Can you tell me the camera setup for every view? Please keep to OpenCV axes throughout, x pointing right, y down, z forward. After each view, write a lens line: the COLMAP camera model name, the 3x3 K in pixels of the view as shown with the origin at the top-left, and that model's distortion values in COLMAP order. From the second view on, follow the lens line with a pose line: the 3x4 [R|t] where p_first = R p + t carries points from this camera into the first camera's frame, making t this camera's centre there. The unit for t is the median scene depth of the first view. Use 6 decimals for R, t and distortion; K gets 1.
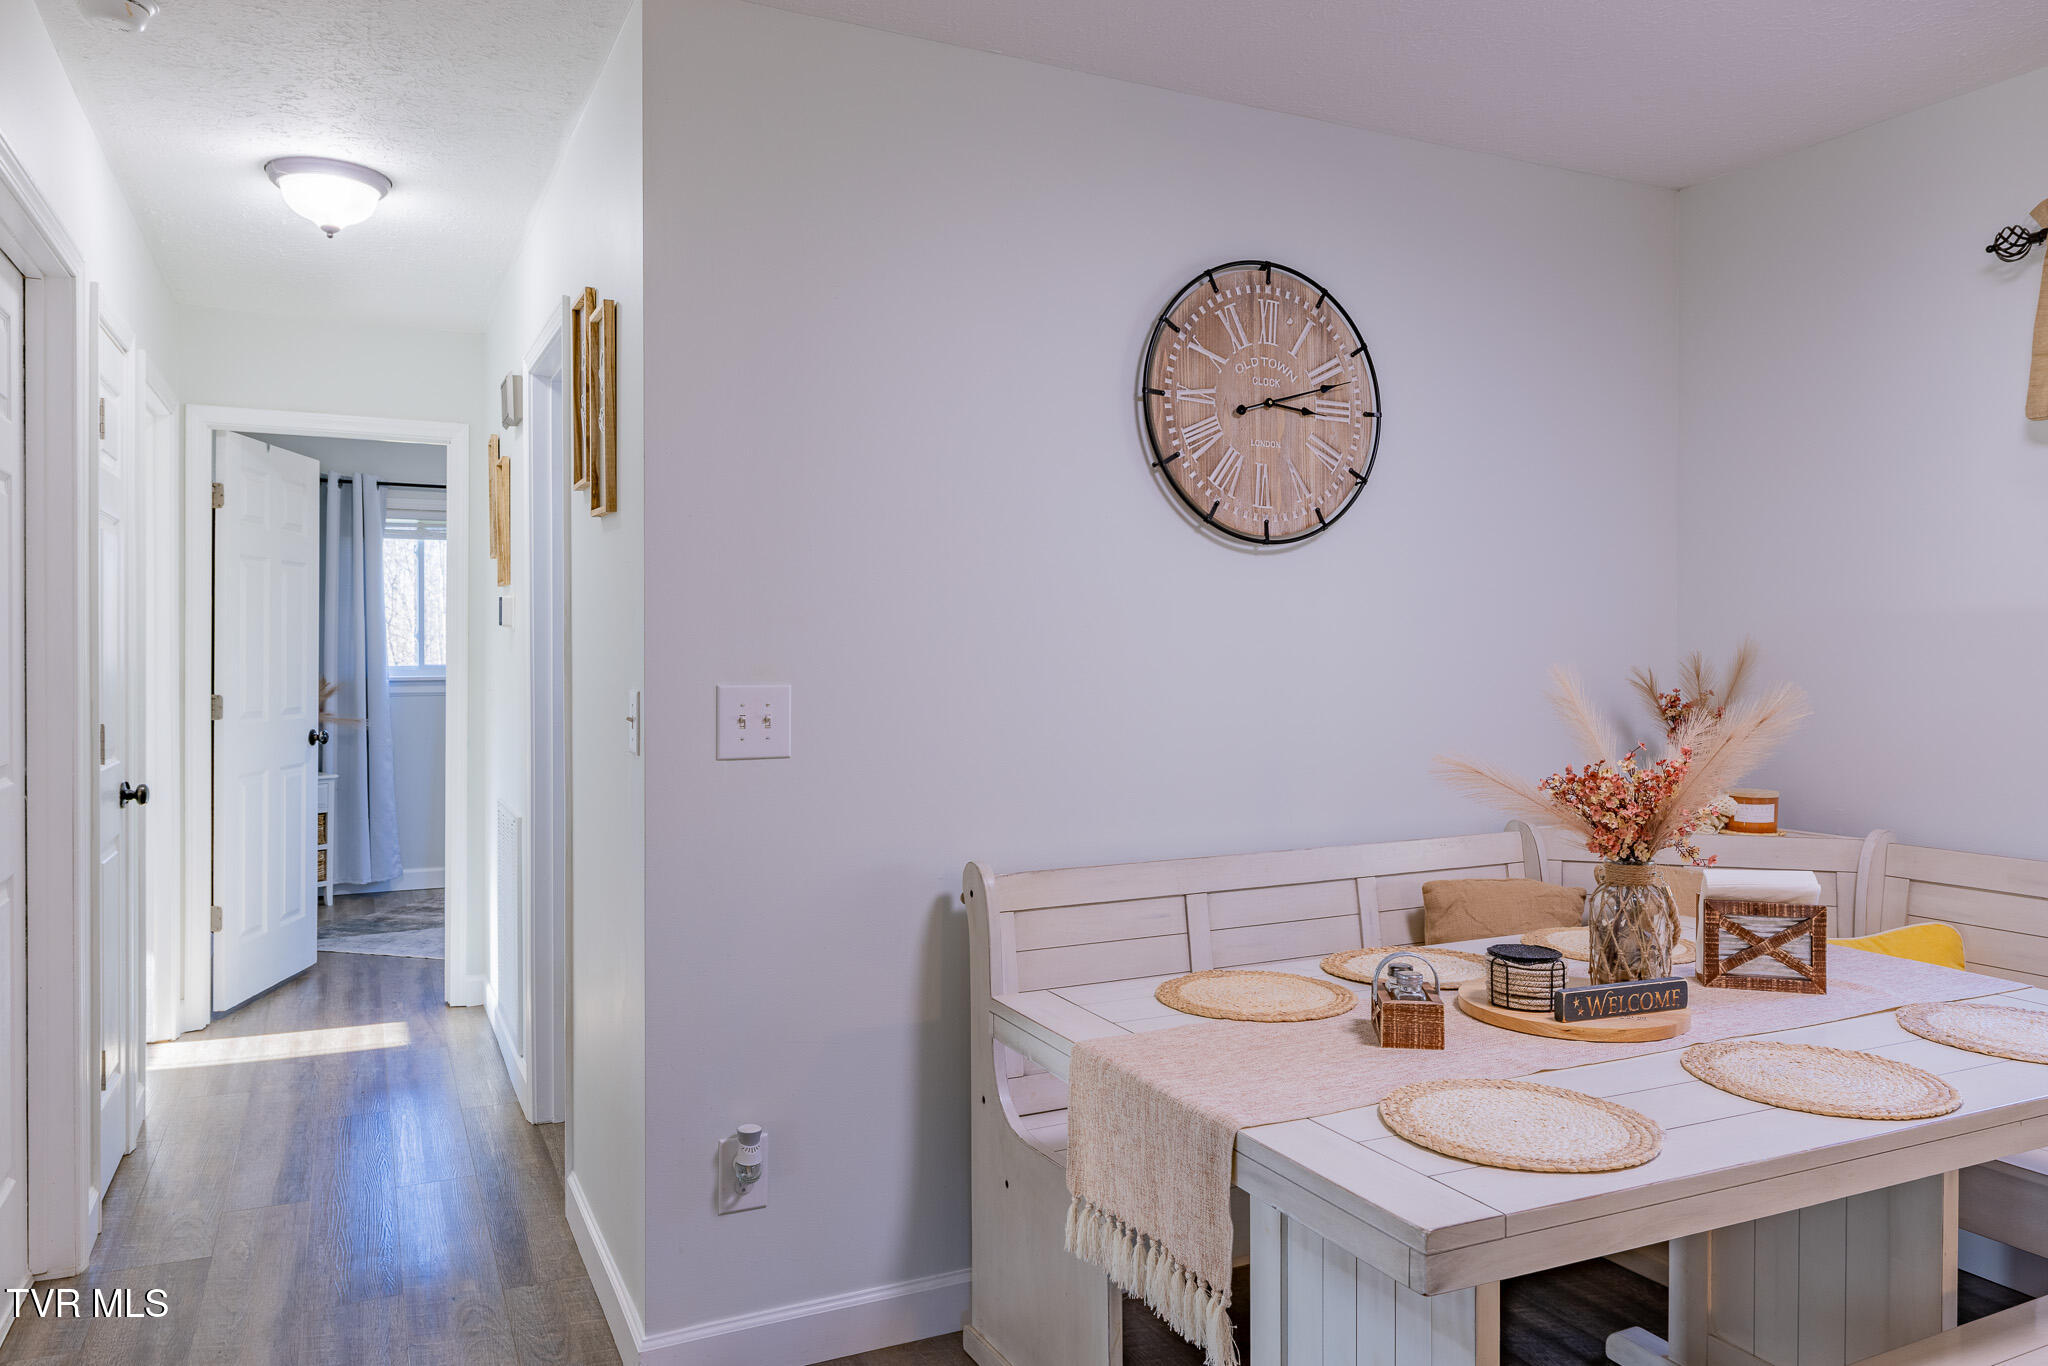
lens RADIAL K [[1390.3, 0, 1019.8], [0, 1390.3, 671.0], [0, 0, 1]] dist [-0.006750, -0.003624]
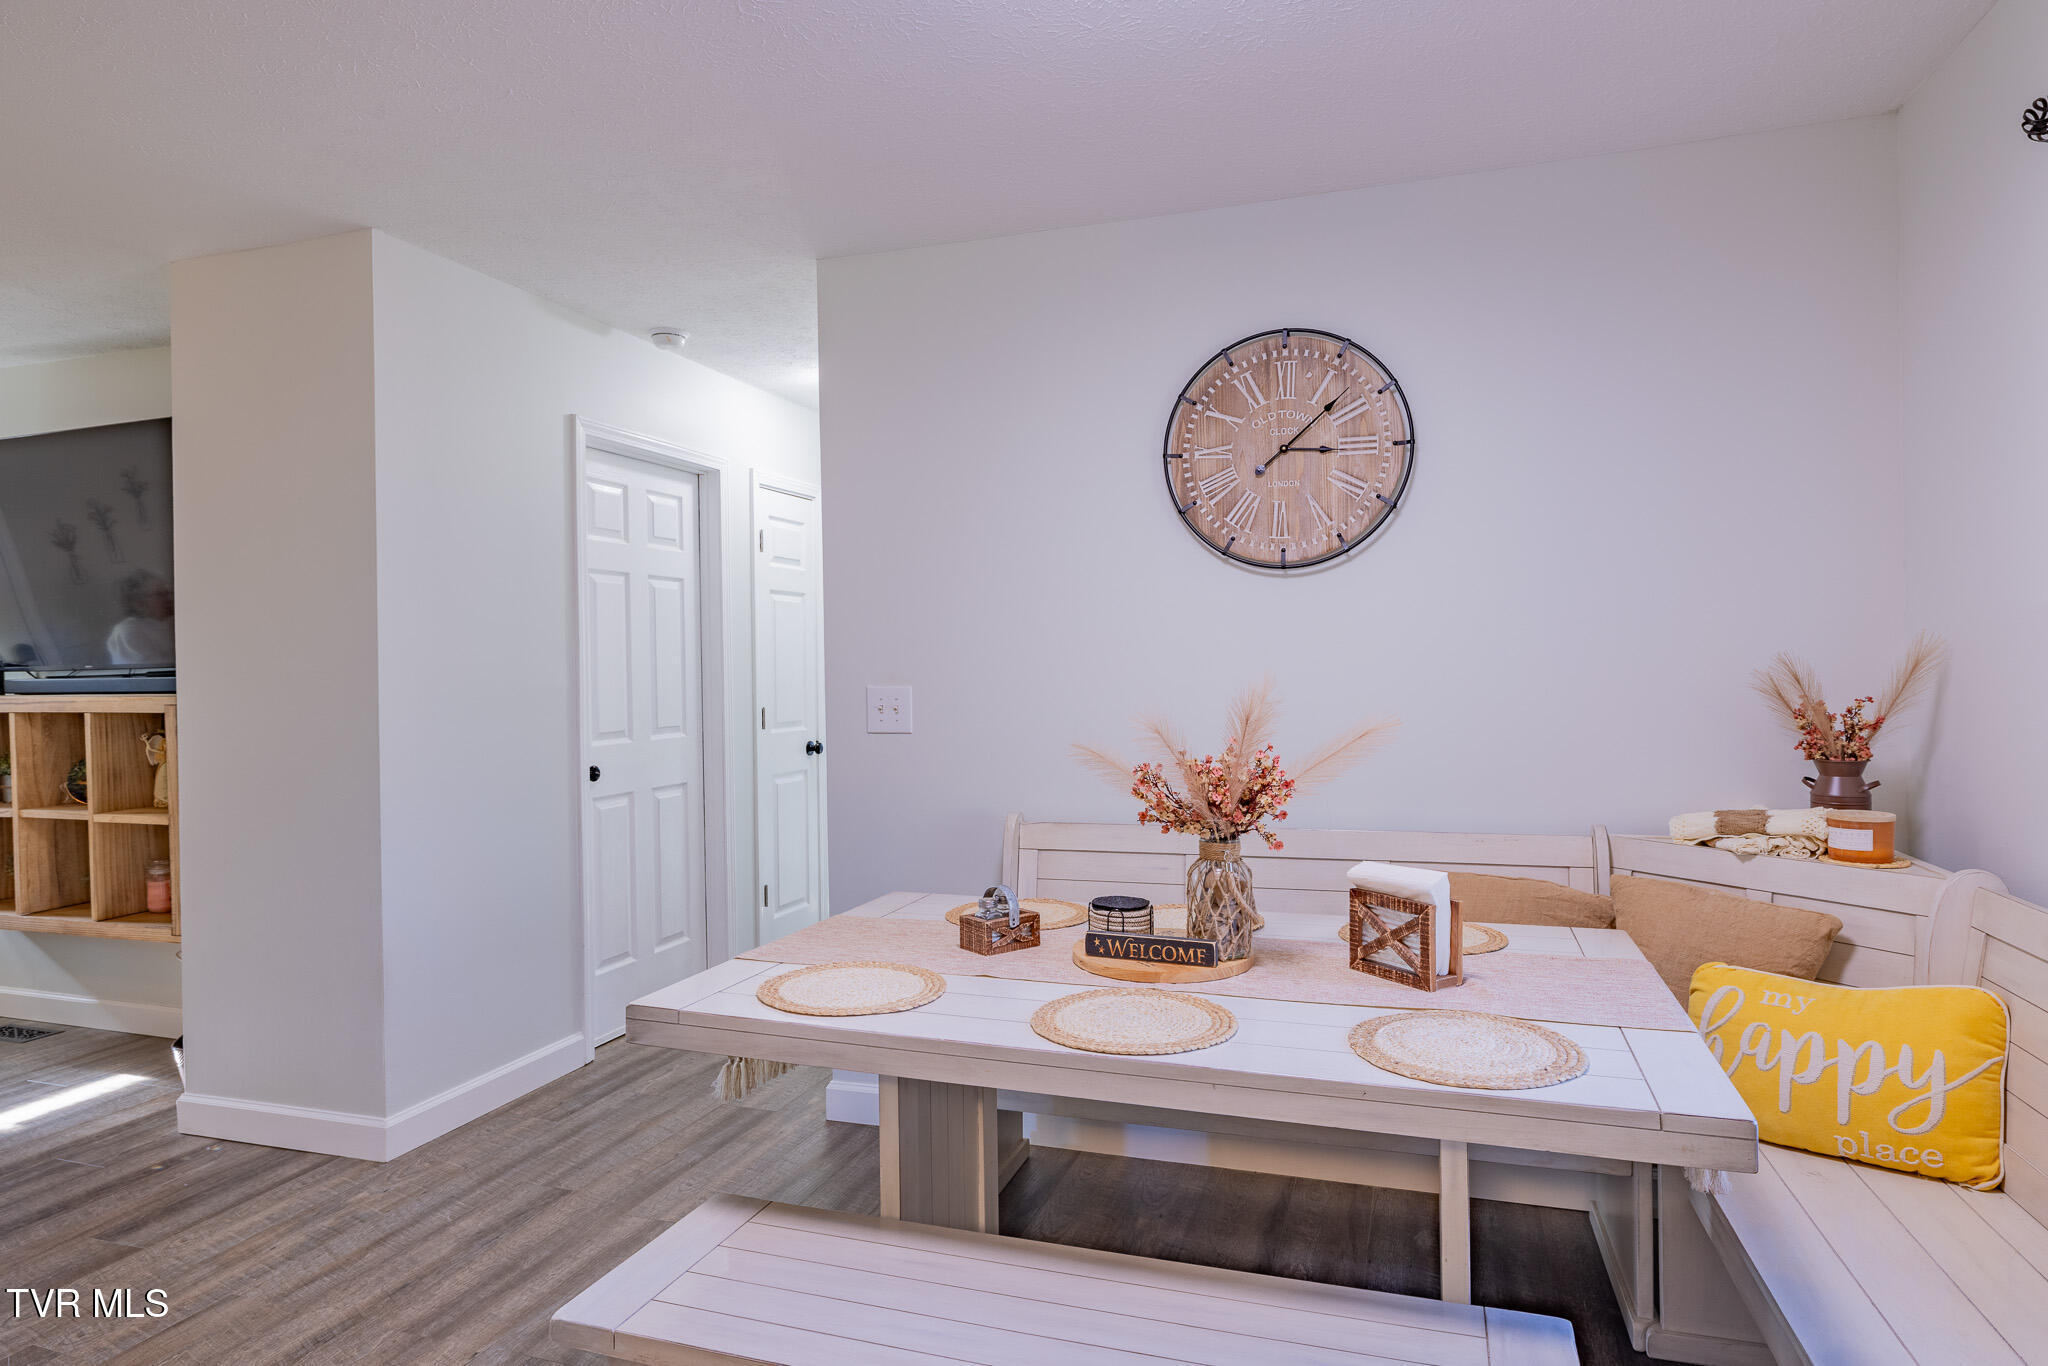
lens RADIAL K [[1182.0, 0, 1020.9], [0, 1182.0, 673.2], [0, 0, 1]] dist [0.005682, 0.001409]
pose [[0.722413, -0.004914, -0.691444, 0.722838], [0.003539, 0.999988, -0.003410, 0.000326], [0.691452, 0.000016, 0.722422, 0.121943]]
